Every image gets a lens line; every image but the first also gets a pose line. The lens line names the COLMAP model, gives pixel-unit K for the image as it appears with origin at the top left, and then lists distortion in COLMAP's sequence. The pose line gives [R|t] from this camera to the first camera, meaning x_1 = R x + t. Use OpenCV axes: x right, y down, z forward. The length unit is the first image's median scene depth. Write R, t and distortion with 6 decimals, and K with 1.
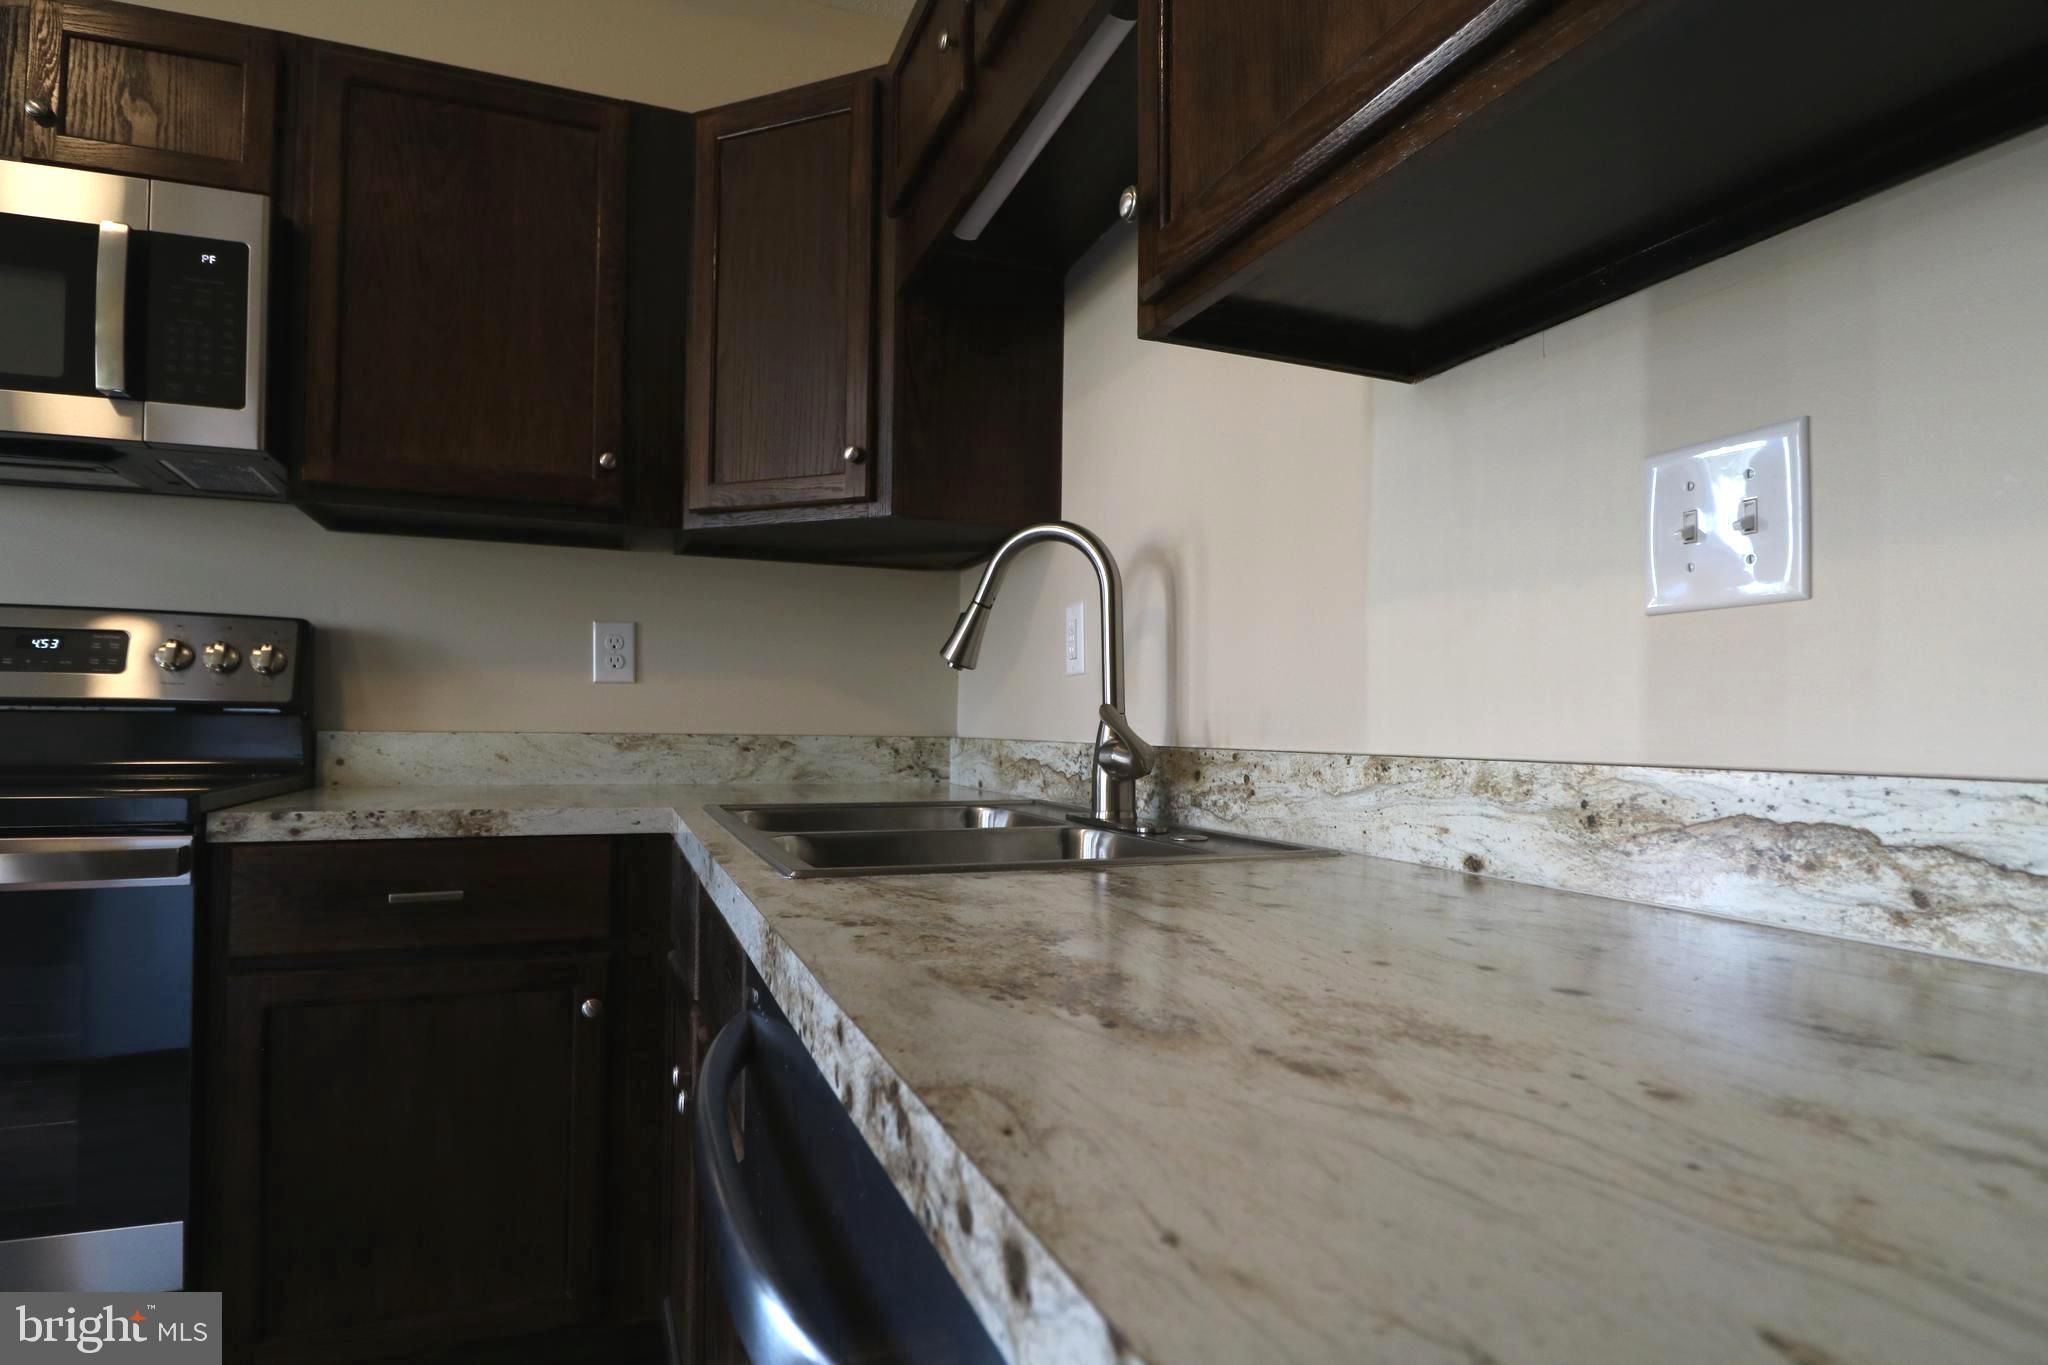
lens RADIAL K [[1124.2, 0, 1038.1], [0, 1124.2, 700.7], [0, 0, 1]] dist [0.008395, -0.015183]
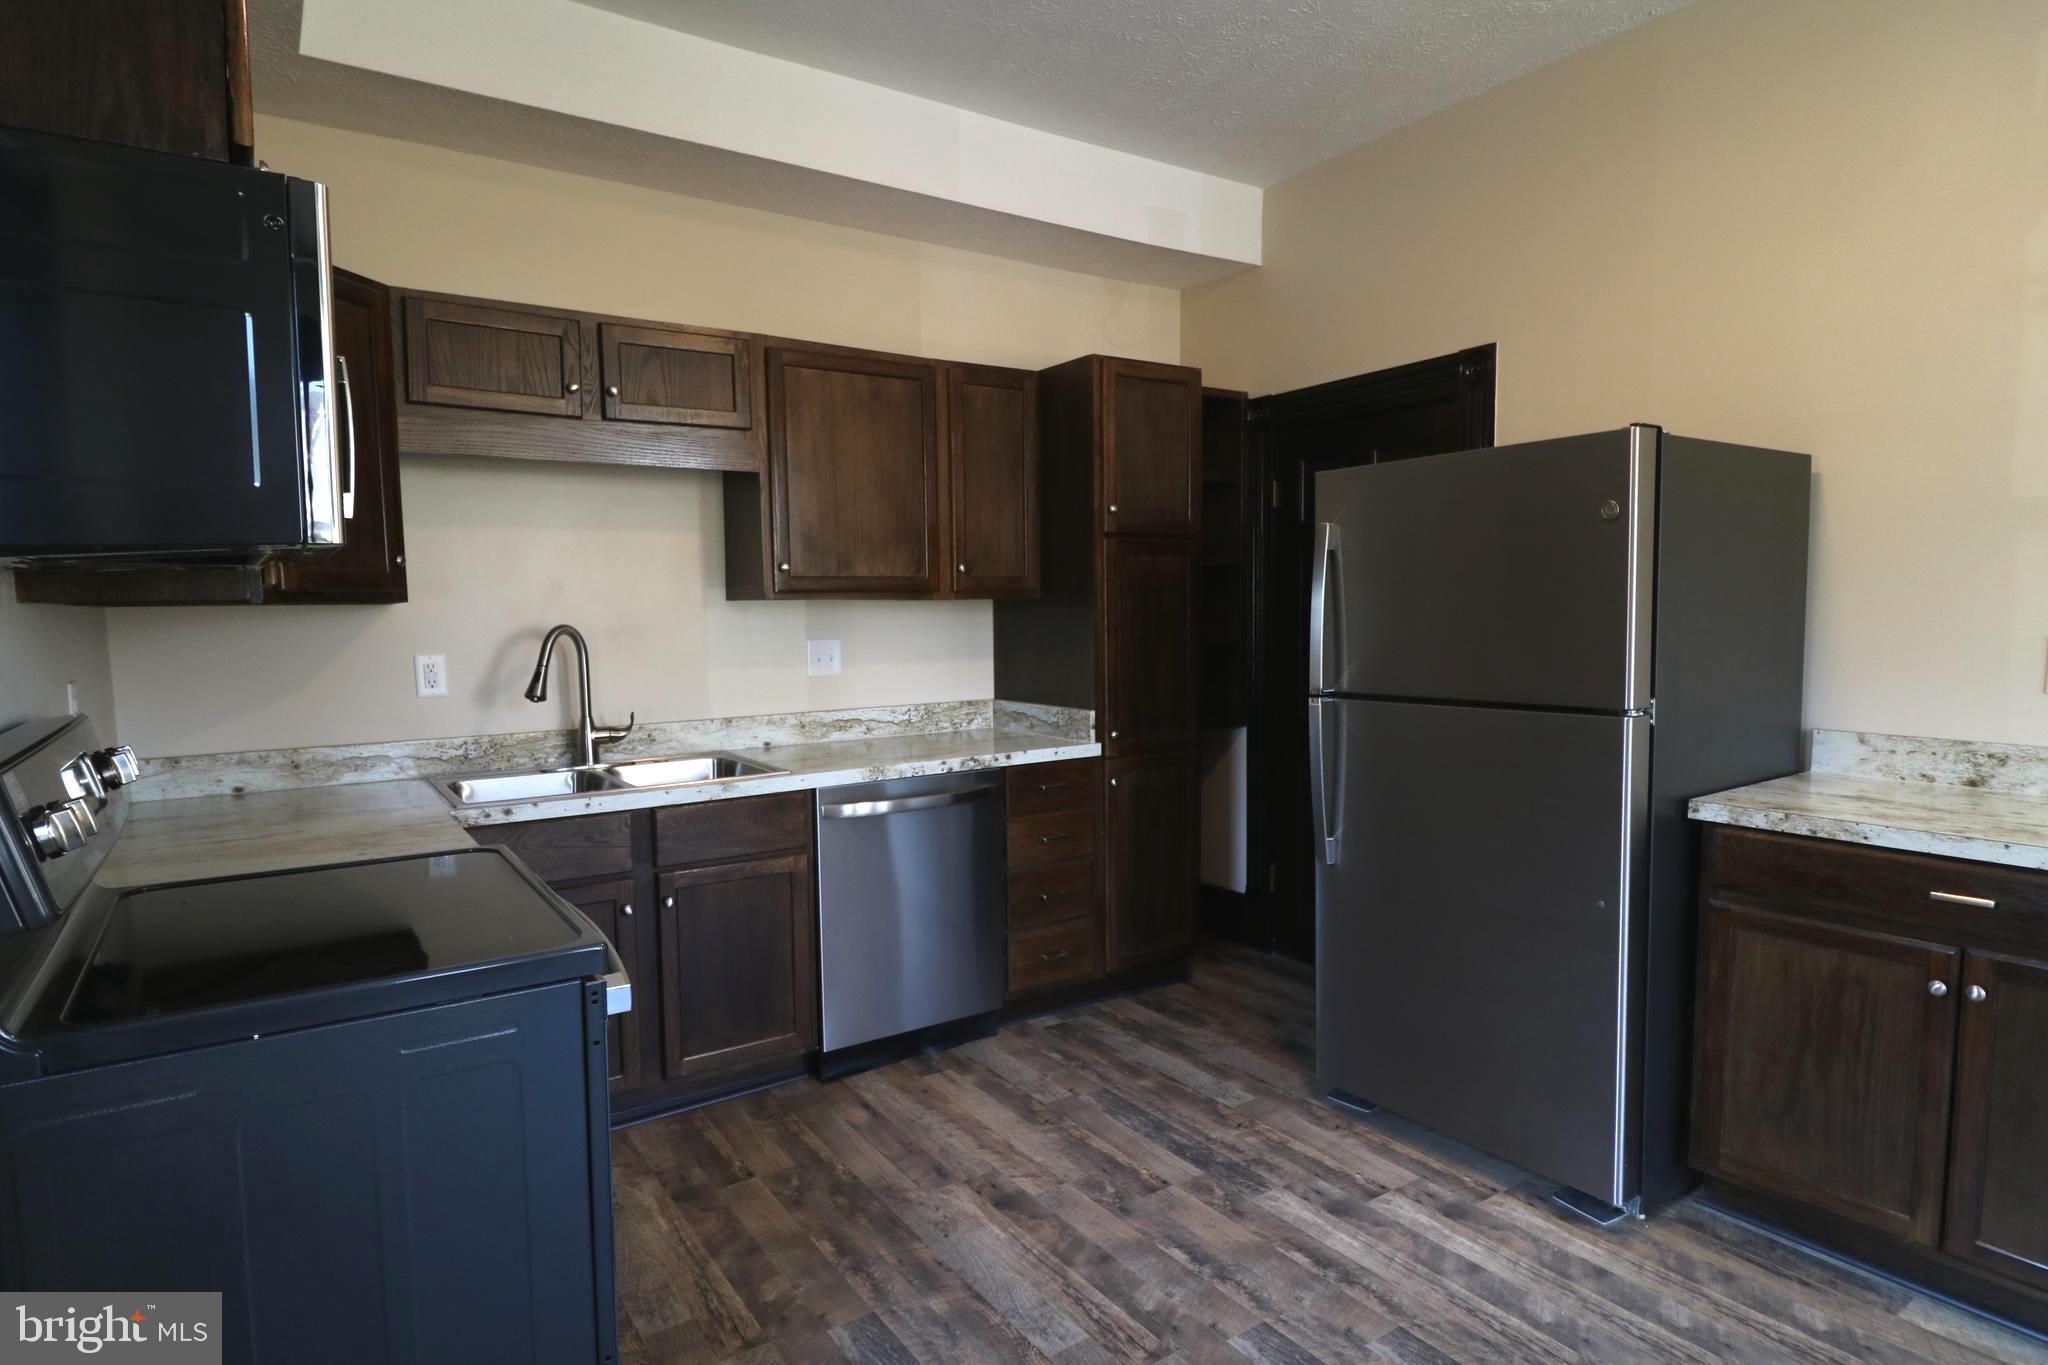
lens RADIAL K [[1124.2, 0, 1038.1], [0, 1124.2, 700.7], [0, 0, 1]] dist [0.008395, -0.015183]
pose [[-0.234449, -0.082734, 0.968601, -2.481636], [-0.006981, 0.996490, 0.083426, -0.227223], [-0.972103, 0.012797, -0.234204, 0.743003]]
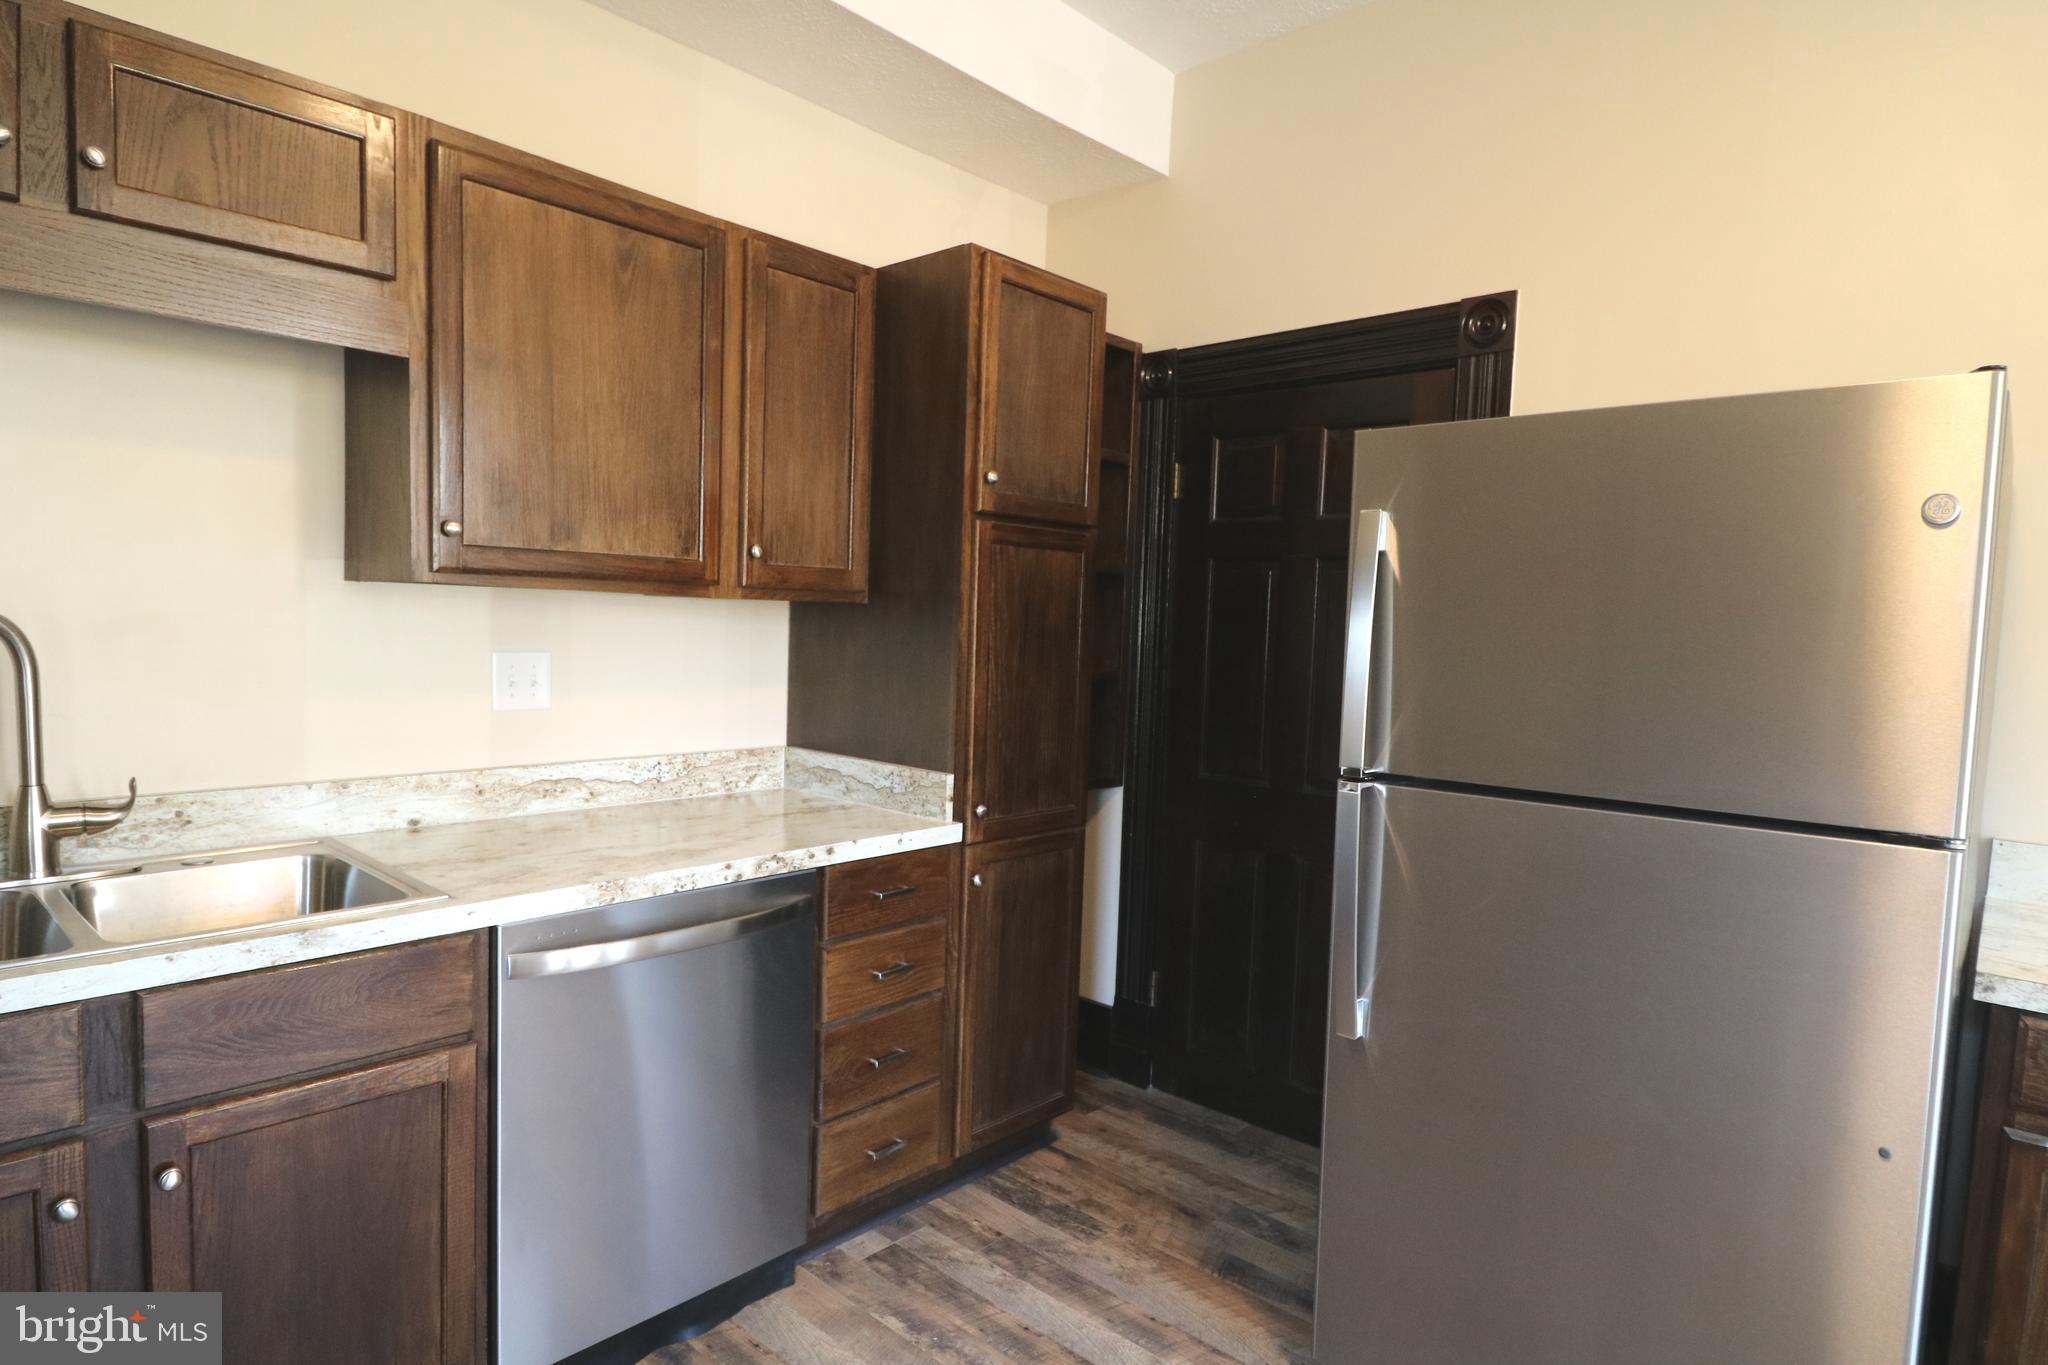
lens RADIAL K [[1124.2, 0, 1038.1], [0, 1124.2, 700.7], [0, 0, 1]] dist [0.008395, -0.015183]
pose [[-0.458517, -0.084413, 0.884667, -1.556374], [-0.054548, 0.996275, 0.066791, -0.226721], [-0.887010, -0.017633, -0.461414, 0.697878]]
